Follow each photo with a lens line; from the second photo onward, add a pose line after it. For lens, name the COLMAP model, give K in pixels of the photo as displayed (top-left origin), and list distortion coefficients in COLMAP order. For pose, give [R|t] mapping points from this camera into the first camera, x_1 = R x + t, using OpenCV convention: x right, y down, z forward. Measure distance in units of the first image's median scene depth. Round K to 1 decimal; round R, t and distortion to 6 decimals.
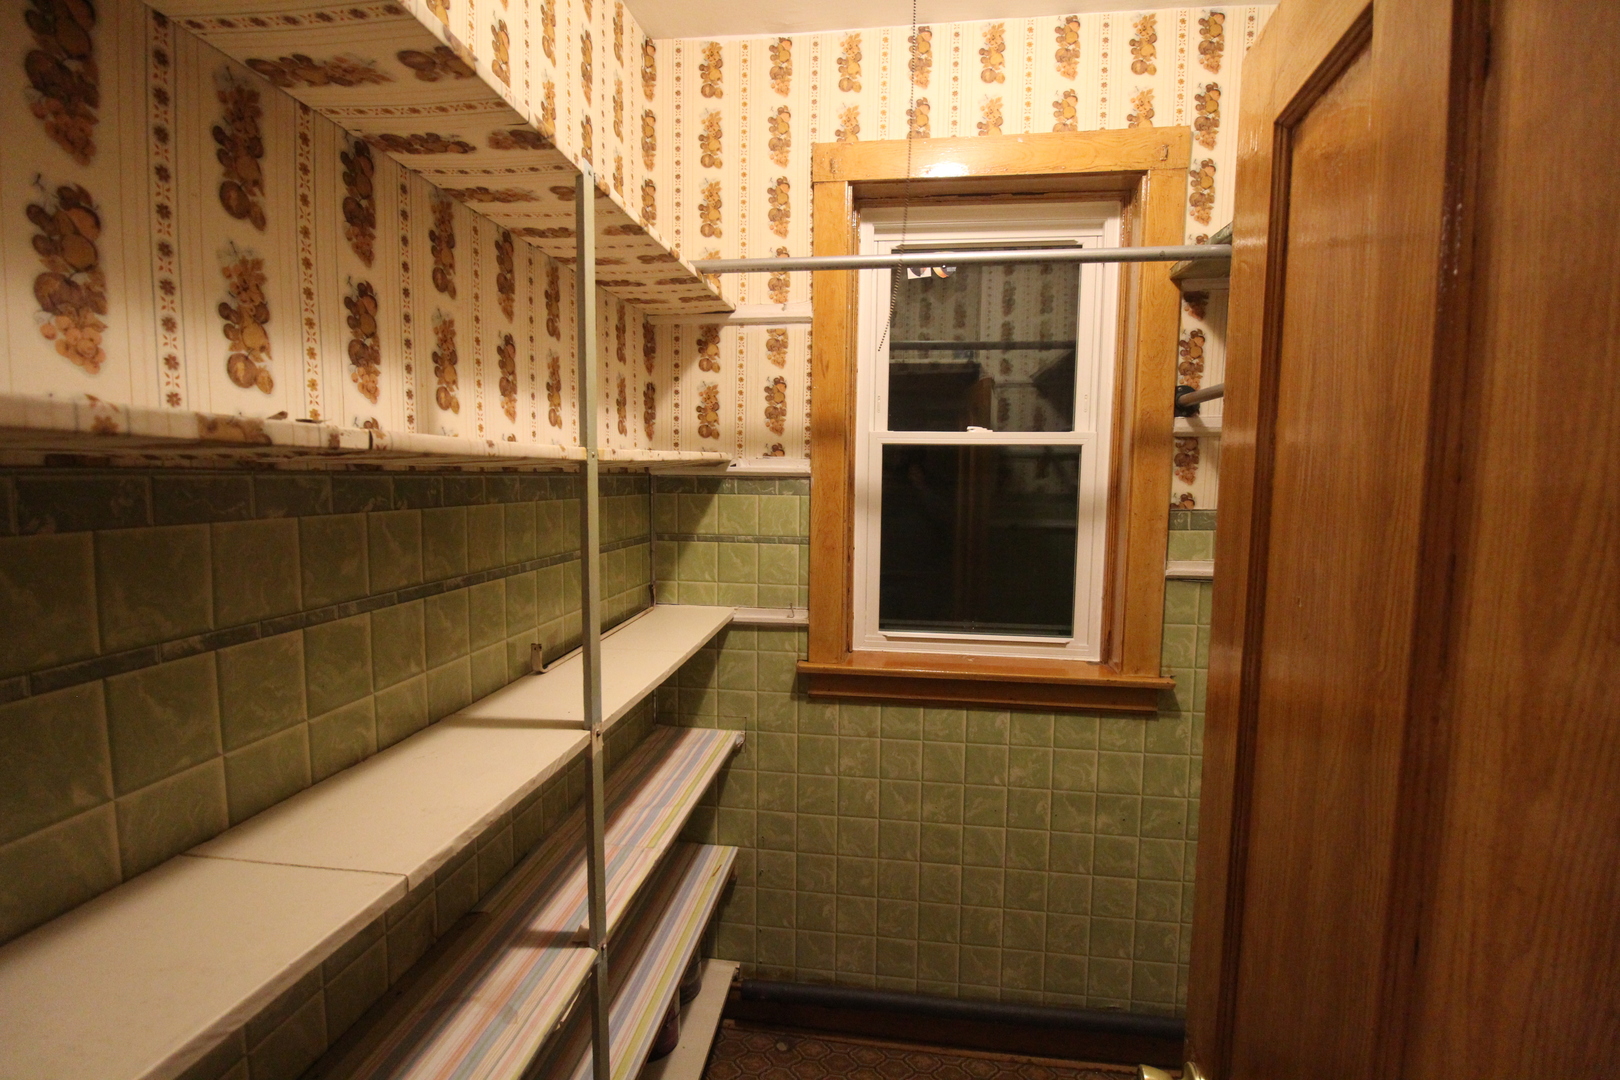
lens RADIAL K [[750.3, 0, 810.0], [0, 750.3, 540.0], [0, 0, 1]] dist [0.000726, -0.016579]
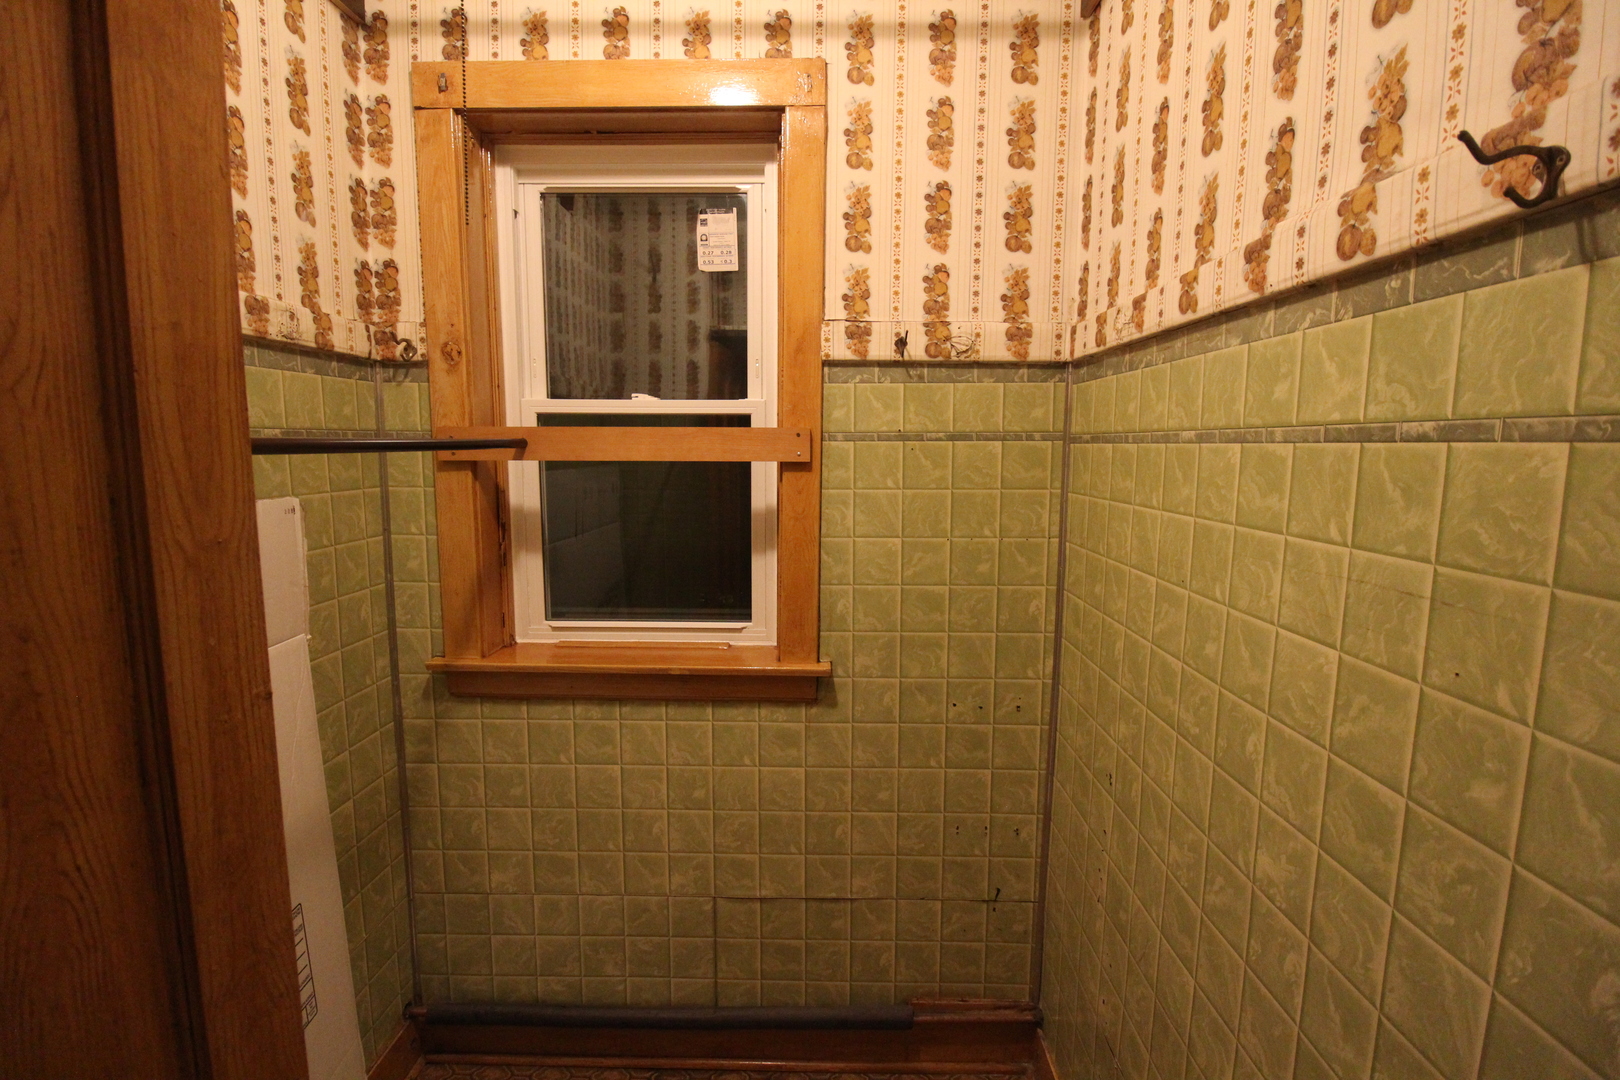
lens RADIAL K [[750.3, 0, 810.0], [0, 750.3, 540.0], [0, 0, 1]] dist [0.000726, -0.016579]
pose [[-0.994914, 0.029402, -0.096341, 0.084903], [0.009012, 0.978596, 0.205593, 0.019311], [0.100324, 0.203679, -0.973884, 1.928651]]
